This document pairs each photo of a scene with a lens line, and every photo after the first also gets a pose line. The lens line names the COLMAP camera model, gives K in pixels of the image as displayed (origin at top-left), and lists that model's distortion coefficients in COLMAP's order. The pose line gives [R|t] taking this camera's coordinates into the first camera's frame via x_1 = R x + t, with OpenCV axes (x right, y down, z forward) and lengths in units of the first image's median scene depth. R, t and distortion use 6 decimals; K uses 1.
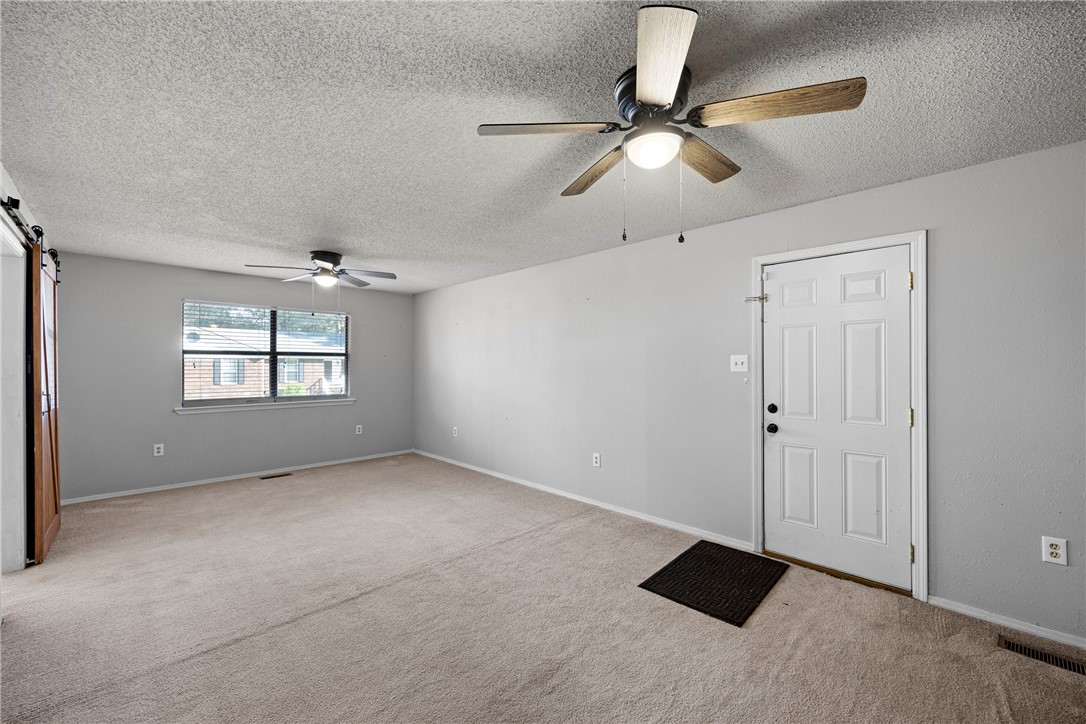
lens RADIAL K [[436.7, 0, 547.8], [0, 436.7, 363.1], [0, 0, 1]] dist [-0.006981, 0.000145]
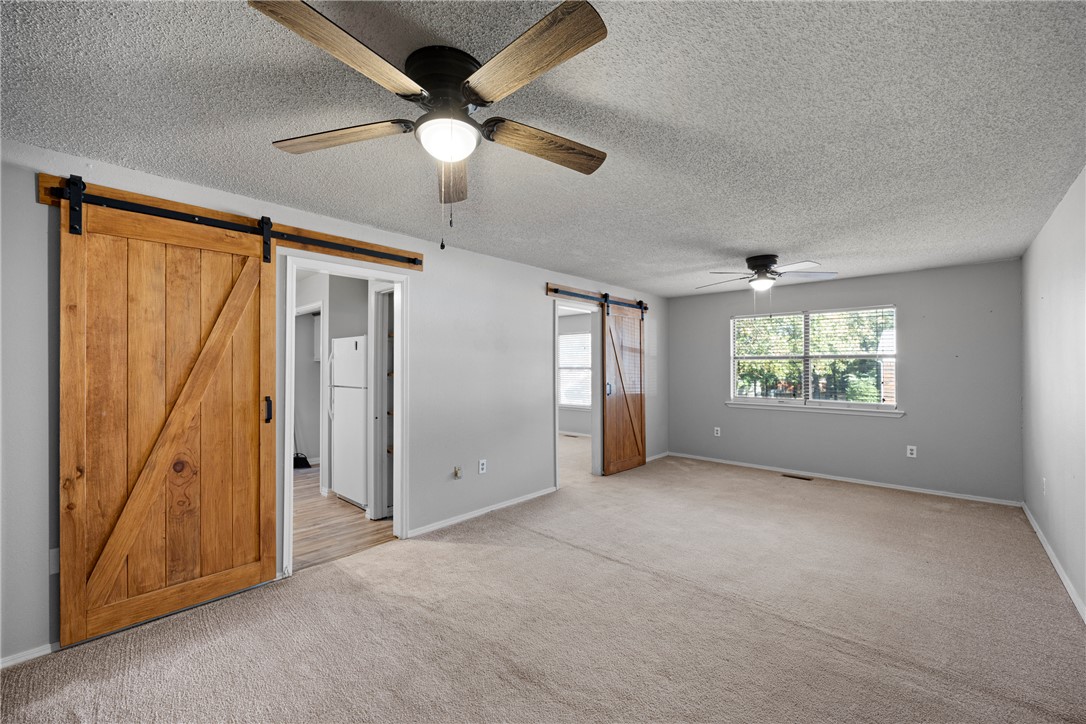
lens RADIAL K [[436.7, 0, 547.2], [0, 436.7, 361.4], [0, 0, 1]] dist [-0.006981, 0.000145]
pose [[0.045748, -0.011898, -0.998882, 0.568585], [-0.000222, 0.999929, -0.011920, -0.000631], [0.998953, 0.000767, 0.045743, 0.561325]]
